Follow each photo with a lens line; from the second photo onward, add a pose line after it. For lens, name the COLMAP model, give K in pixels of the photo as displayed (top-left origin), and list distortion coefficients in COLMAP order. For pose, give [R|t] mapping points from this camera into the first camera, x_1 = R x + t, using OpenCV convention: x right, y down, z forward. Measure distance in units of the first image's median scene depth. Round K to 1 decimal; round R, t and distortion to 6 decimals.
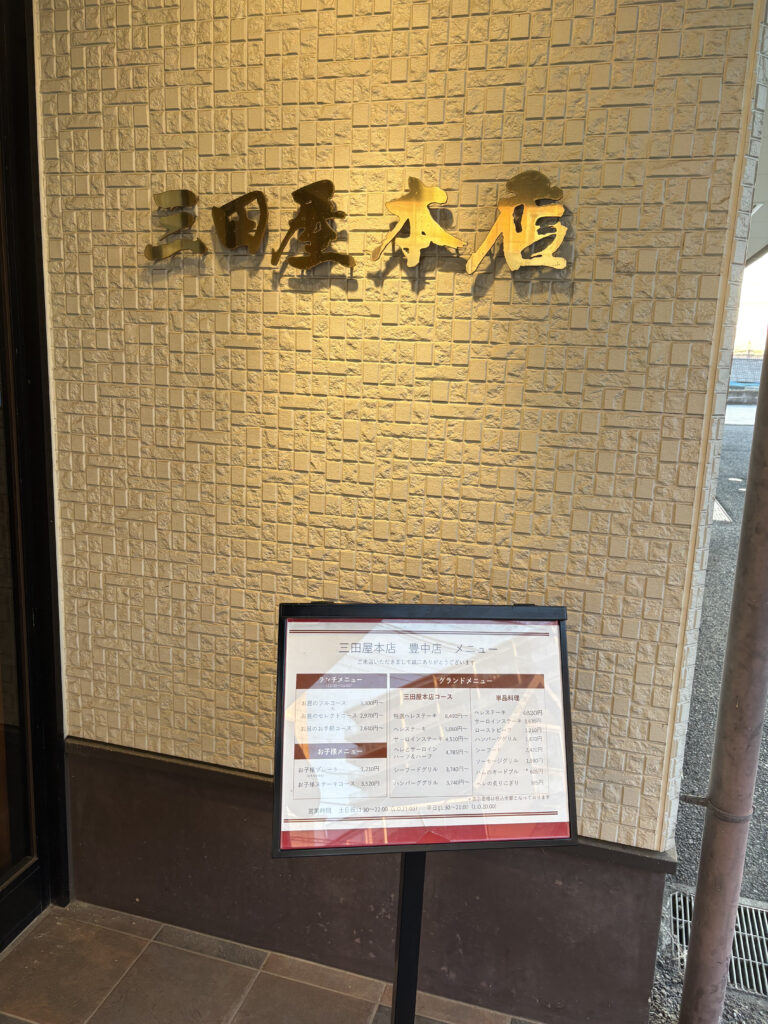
lens RADIAL K [[769.5, 0, 388.0], [0, 769.5, 511.0], [0, 0, 1]] dist [0.026732, -0.023156]
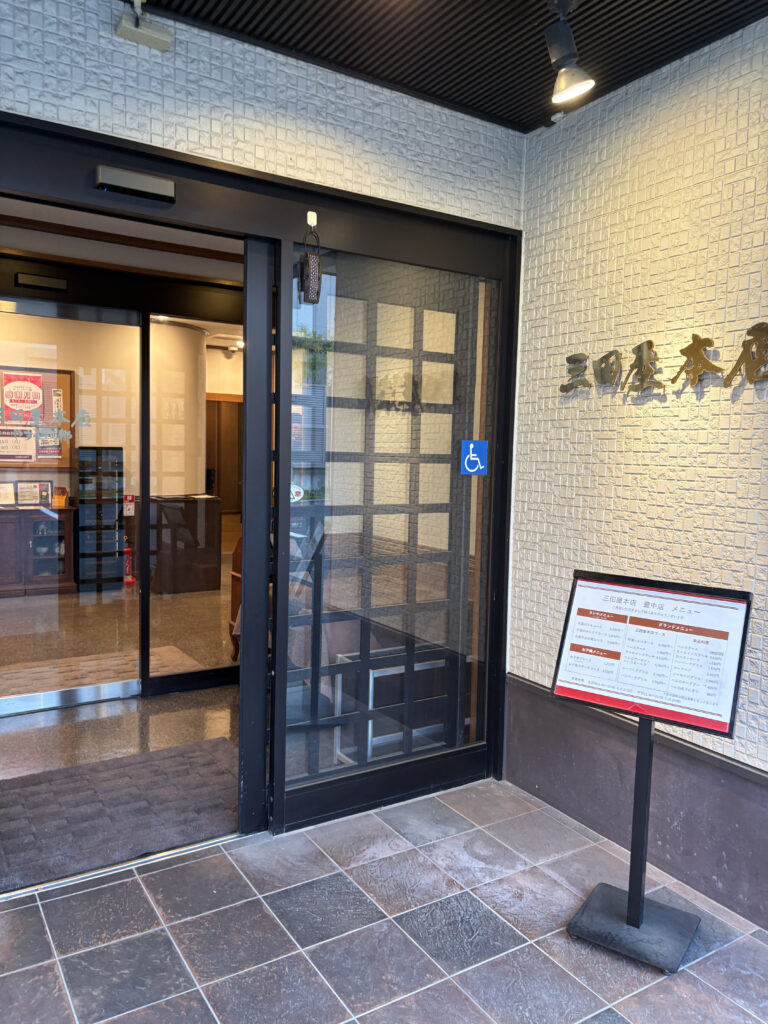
lens RADIAL K [[769.5, 0, 383.2], [0, 769.5, 512.4], [0, 0, 1]] dist [0.026732, -0.023156]
pose [[0.738534, 0.029829, -0.673557, 0.622116], [-0.123150, 0.988182, -0.091268, 0.169623], [0.662874, 0.150353, 0.733479, -0.564672]]
